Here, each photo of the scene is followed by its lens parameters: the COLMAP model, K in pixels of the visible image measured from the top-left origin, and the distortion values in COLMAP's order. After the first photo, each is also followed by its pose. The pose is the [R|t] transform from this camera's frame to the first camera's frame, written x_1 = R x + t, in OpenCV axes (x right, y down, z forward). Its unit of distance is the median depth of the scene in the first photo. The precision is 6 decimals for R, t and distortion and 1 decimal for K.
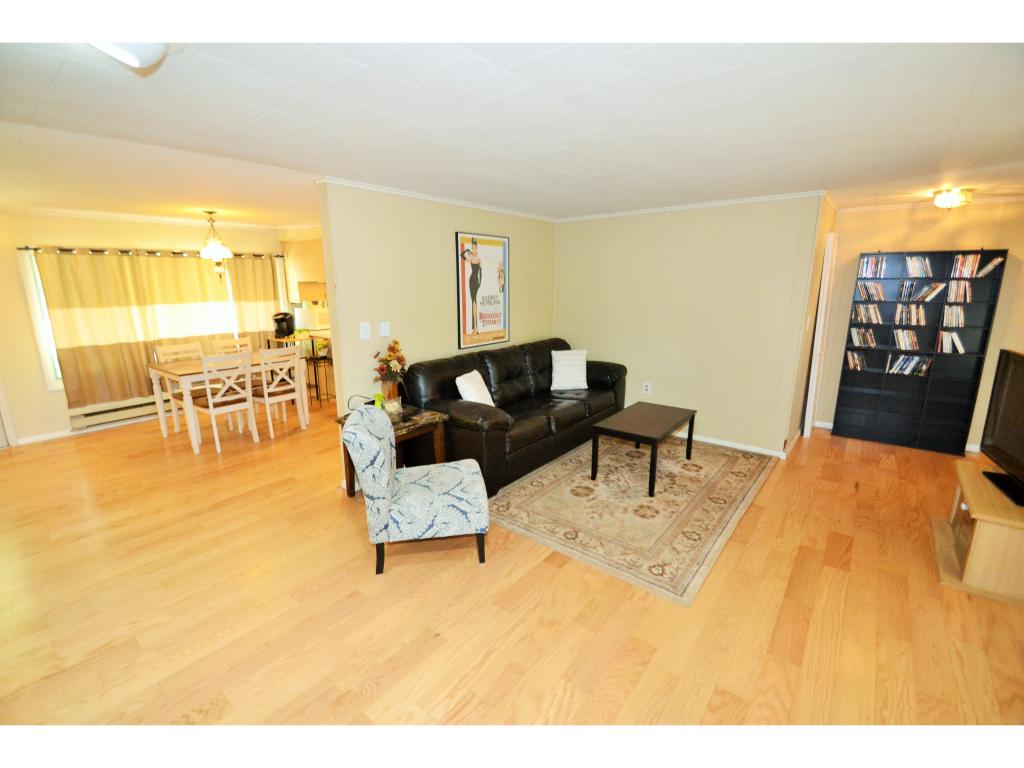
lens RADIAL K [[455.9, 0, 506.1], [0, 455.9, 385.9], [0, 0, 1]] dist [0.006310, -0.012142]
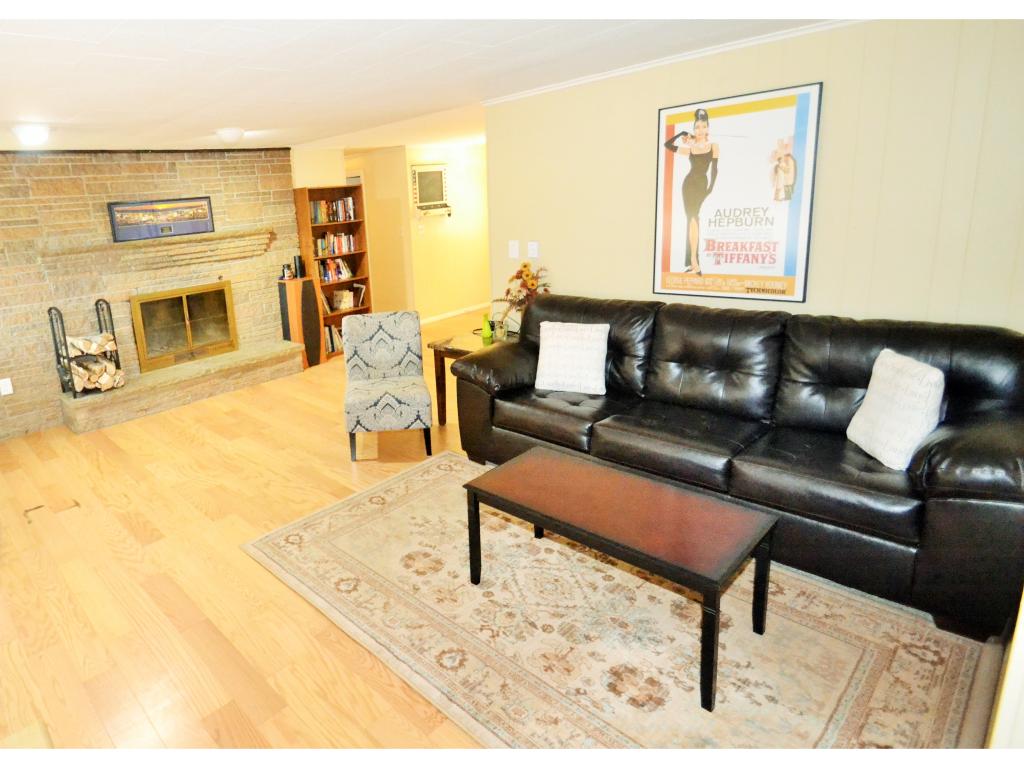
lens RADIAL K [[602.3, 0, 342.0], [0, 602.3, 347.1], [0, 0, 1]] dist [-0.007131, -0.008222]
pose [[-0.229002, 0.248787, -0.941097, 0.832393], [-0.132978, 0.949729, 0.283427, -0.194896], [0.964300, 0.190051, -0.184407, 0.767575]]
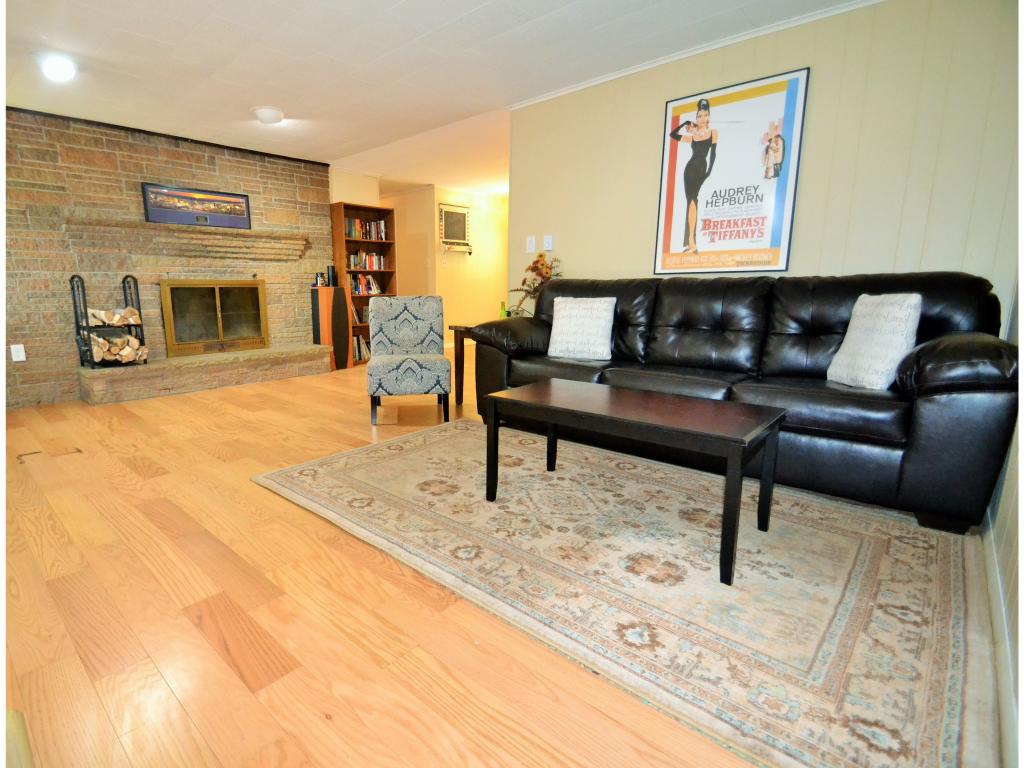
lens RADIAL K [[518.9, 0, 439.0], [0, 518.9, 398.9], [0, 0, 1]] dist [-0.000053, -0.010509]
pose [[-0.112769, 0.211371, -0.970879, 0.777544], [-0.210557, 0.949837, 0.231246, -0.013374], [0.971056, 0.230503, -0.062606, 0.790339]]
